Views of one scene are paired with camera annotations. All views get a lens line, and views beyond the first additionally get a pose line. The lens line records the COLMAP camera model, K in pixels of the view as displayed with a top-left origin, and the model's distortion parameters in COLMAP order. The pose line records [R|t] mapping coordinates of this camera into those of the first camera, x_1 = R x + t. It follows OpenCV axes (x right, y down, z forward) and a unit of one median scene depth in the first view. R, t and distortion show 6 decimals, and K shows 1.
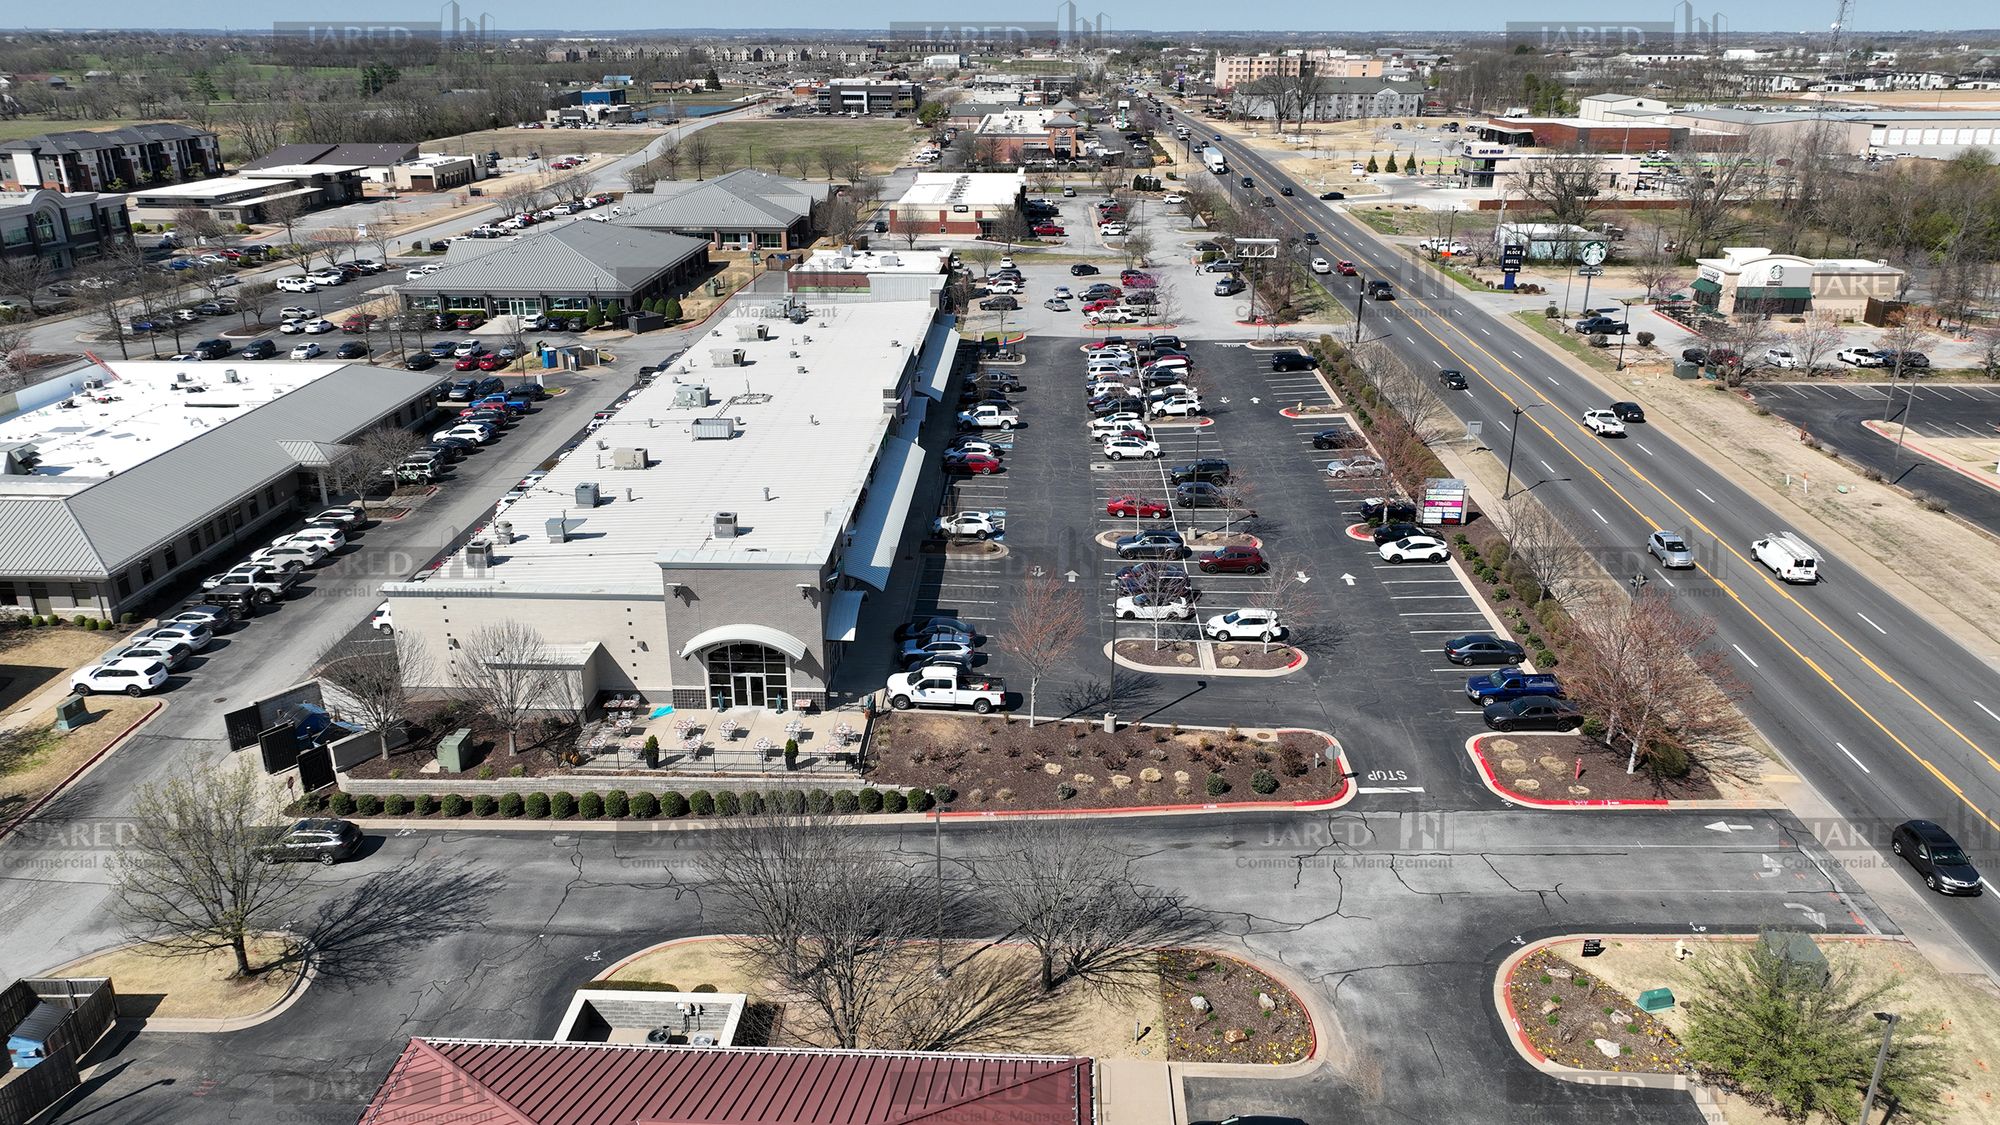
lens RADIAL K [[1405.3, 0, 1000.0], [0, 1405.3, 562.5], [0, 0, 1]] dist [0.015235, 0.006331]
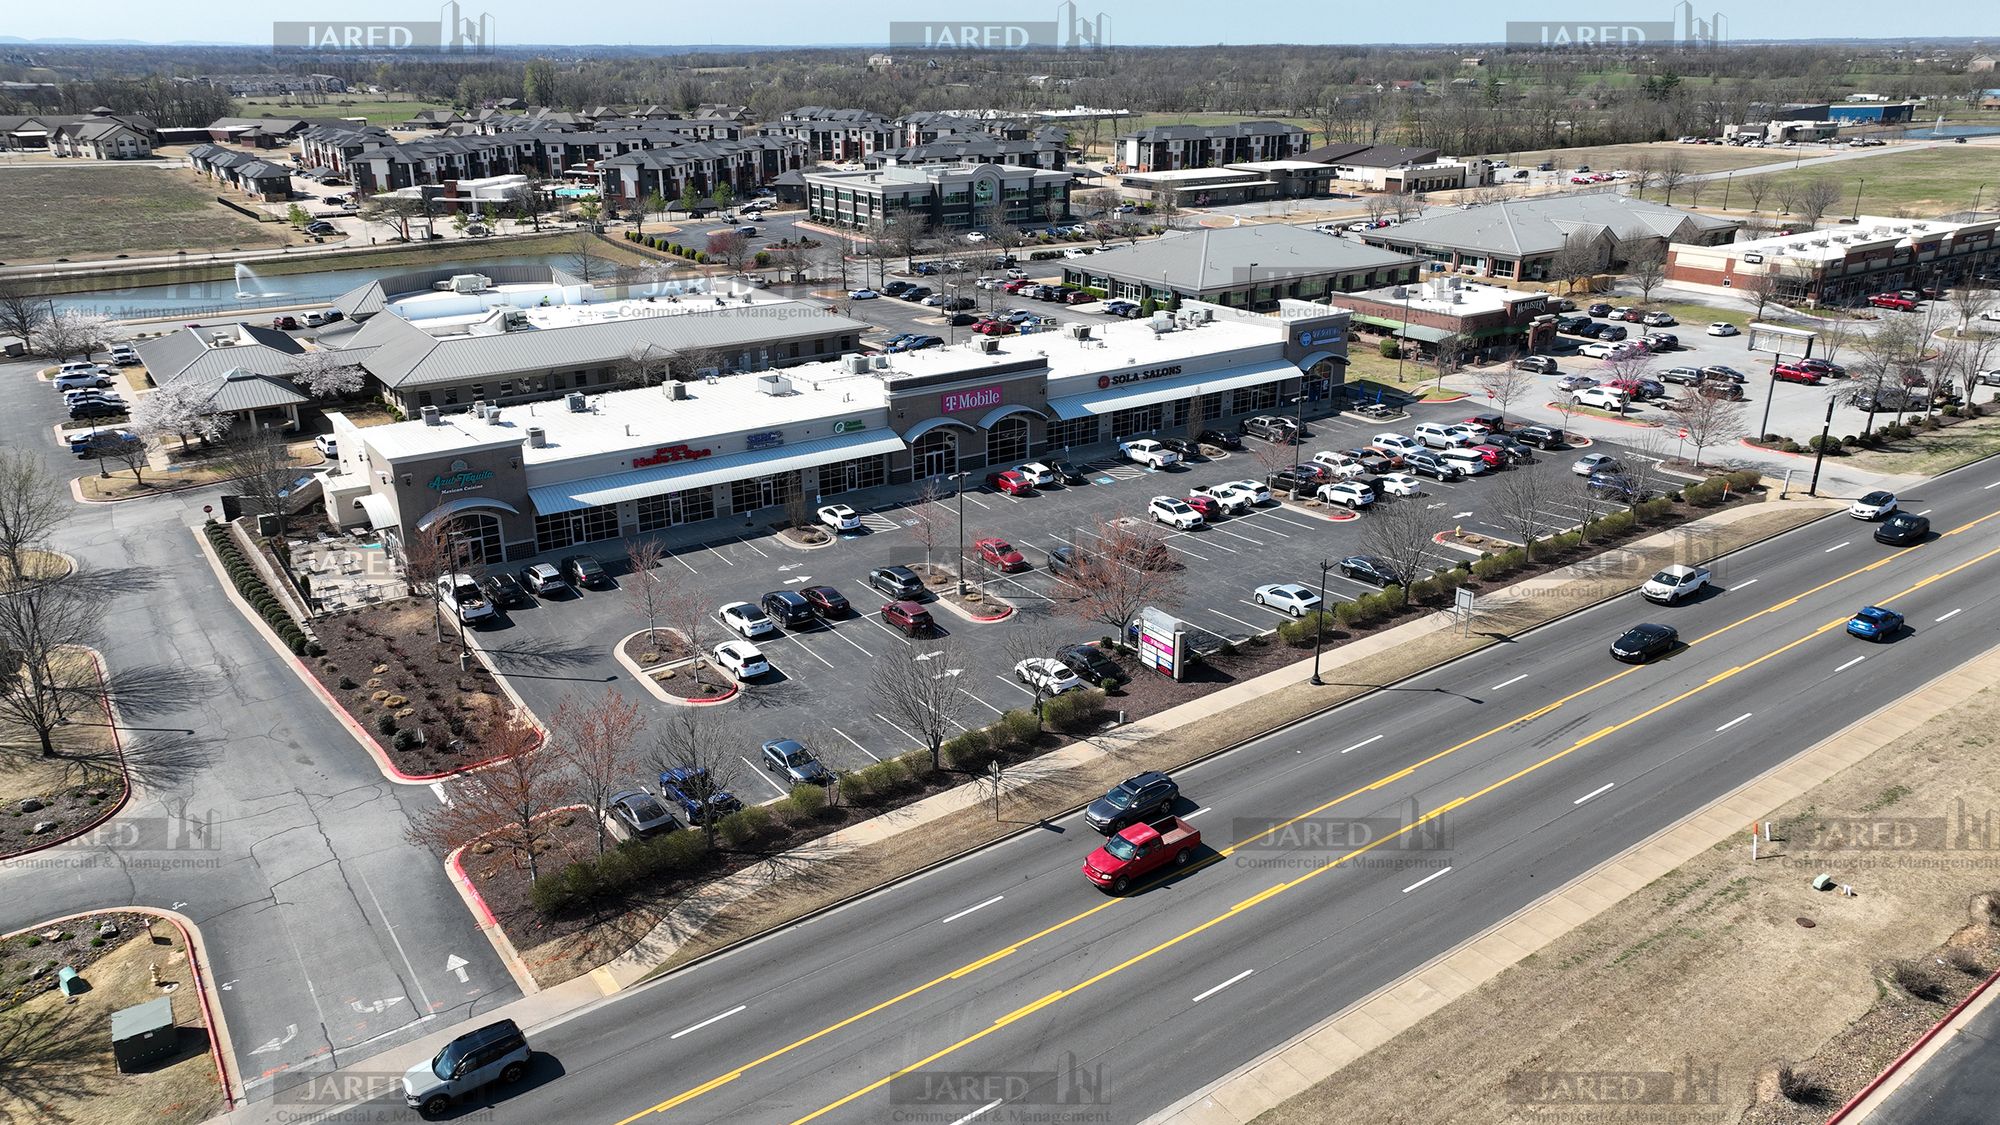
lens RADIAL K [[1405.3, 0, 1000.0], [0, 1405.3, 562.5], [0, 0, 1]] dist [0.015235, 0.006331]
pose [[0.603494, 0.275726, -0.748178, 0.547508], [-0.280386, 0.951767, 0.124590, -0.103482], [0.746444, 0.134589, 0.651696, 0.280764]]
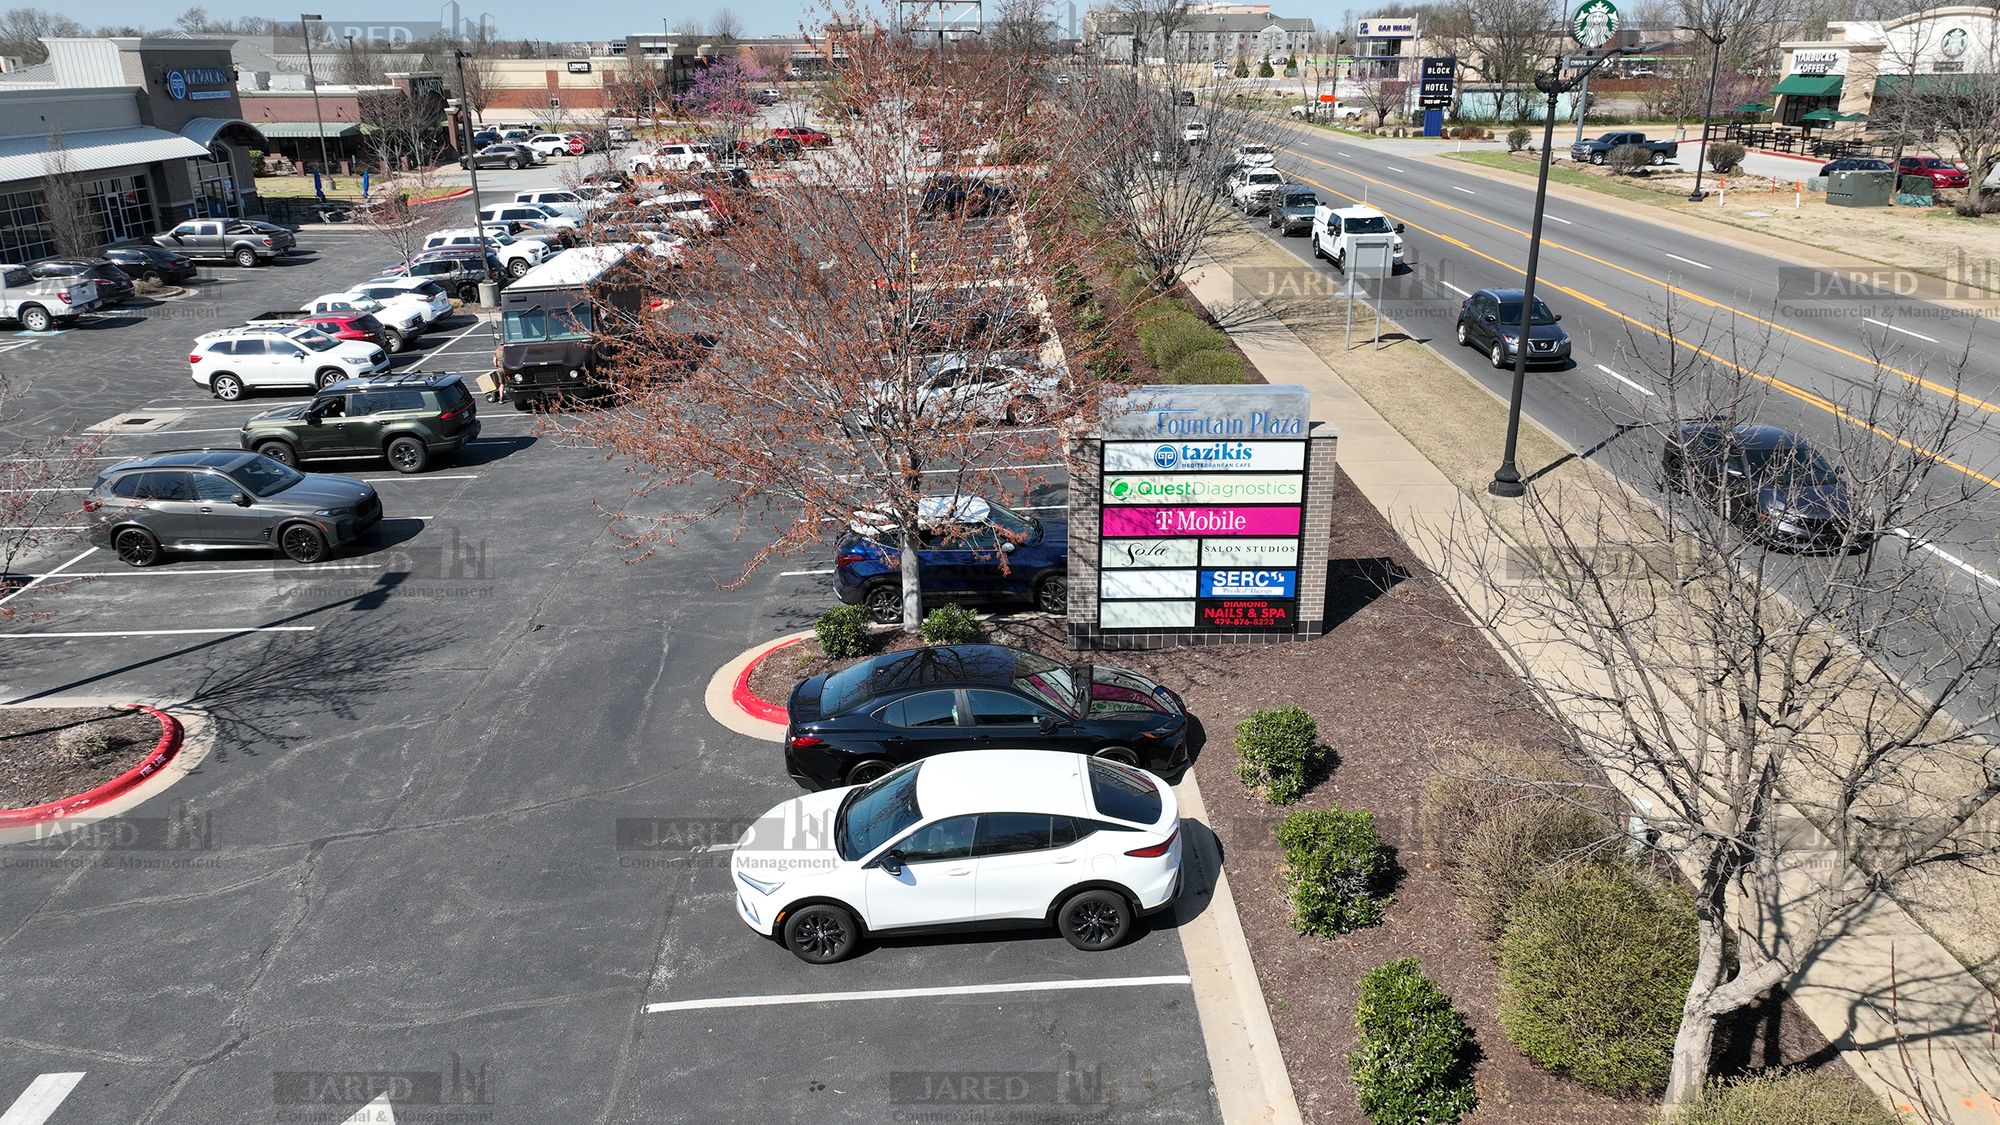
lens RADIAL K [[1405.3, 0, 1000.0], [0, 1405.3, 562.5], [0, 0, 1]] dist [0.015235, 0.006331]
pose [[0.998161, -0.026657, 0.054439, 0.184128], [0.027317, 0.999562, -0.011417, -0.023115], [-0.054111, 0.012883, 0.998452, 0.540390]]
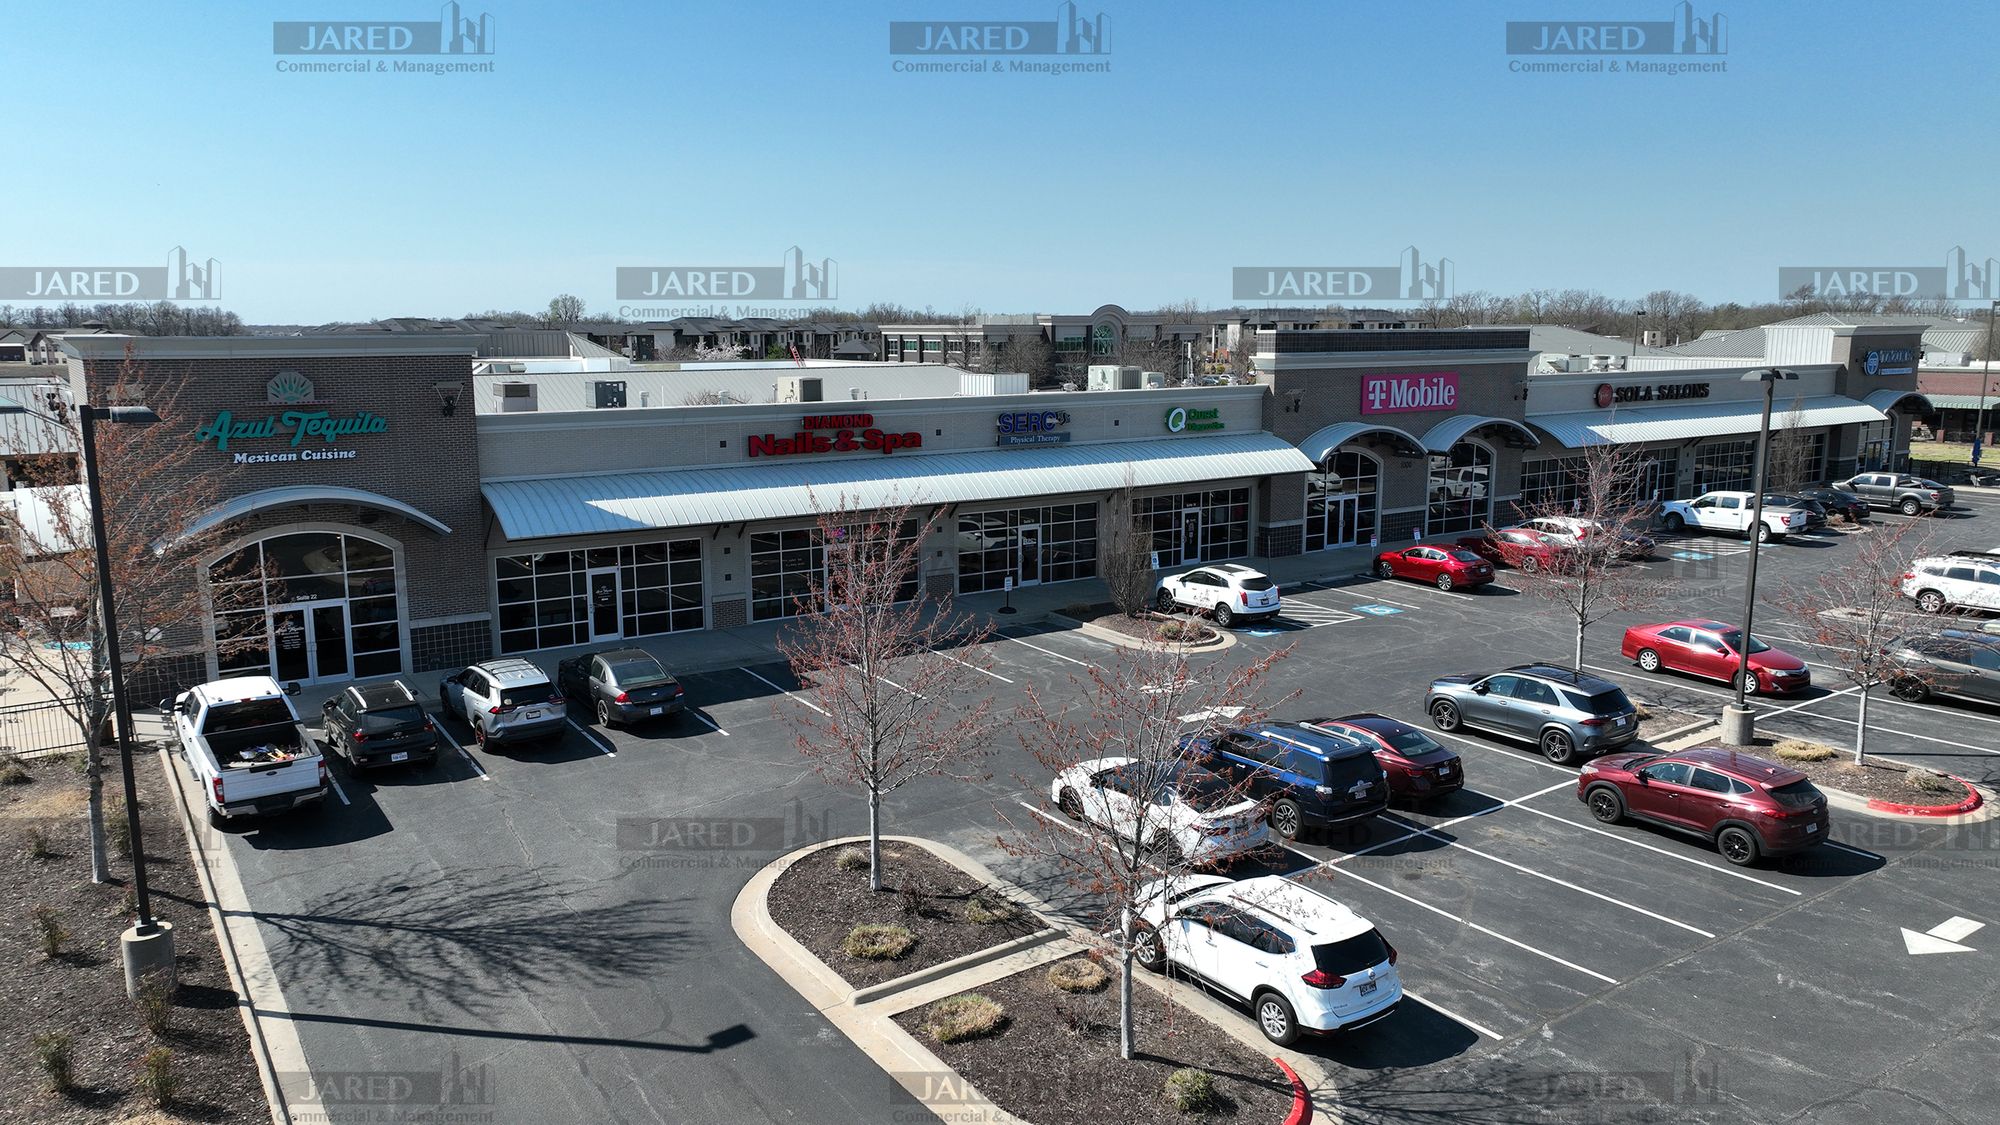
lens RADIAL K [[1405.3, 0, 1000.0], [0, 1405.3, 562.5], [0, 0, 1]] dist [0.015235, 0.006331]
pose [[0.601580, 0.131474, -0.787919, 0.183868], [-0.279889, 0.958526, -0.053755, 0.004550], [0.748174, 0.252868, 0.613428, 0.451556]]
